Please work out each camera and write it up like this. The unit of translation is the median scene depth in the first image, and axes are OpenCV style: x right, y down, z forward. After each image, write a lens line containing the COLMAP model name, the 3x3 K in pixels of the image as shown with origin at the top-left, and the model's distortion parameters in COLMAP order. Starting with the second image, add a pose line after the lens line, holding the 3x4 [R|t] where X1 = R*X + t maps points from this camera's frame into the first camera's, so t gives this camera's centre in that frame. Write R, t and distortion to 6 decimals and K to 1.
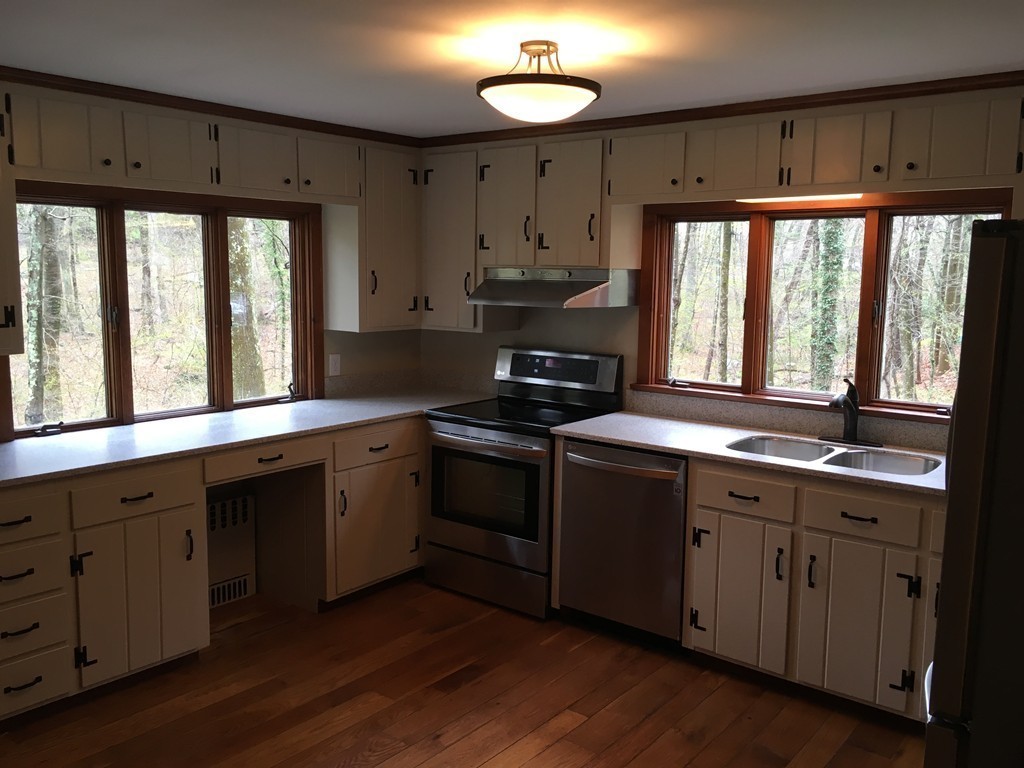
lens RADIAL K [[883.8, 0, 512.8], [0, 883.8, 388.6], [0, 0, 1]] dist [0.061557, -0.017245]
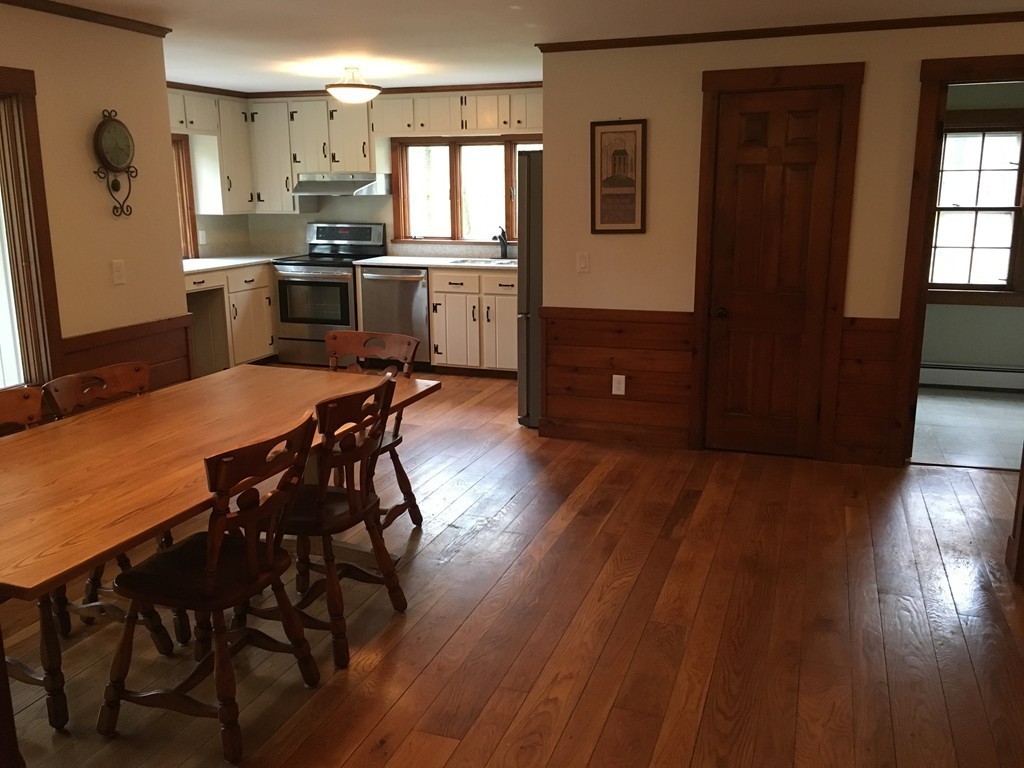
lens RADIAL K [[883.8, 0, 512.8], [0, 883.8, 388.6], [0, 0, 1]] dist [0.061557, -0.017245]
pose [[0.945946, -0.089865, 0.311626, -0.222492], [0.061589, 0.993136, 0.099438, 0.133220], [-0.318423, -0.074870, 0.944987, -0.804782]]
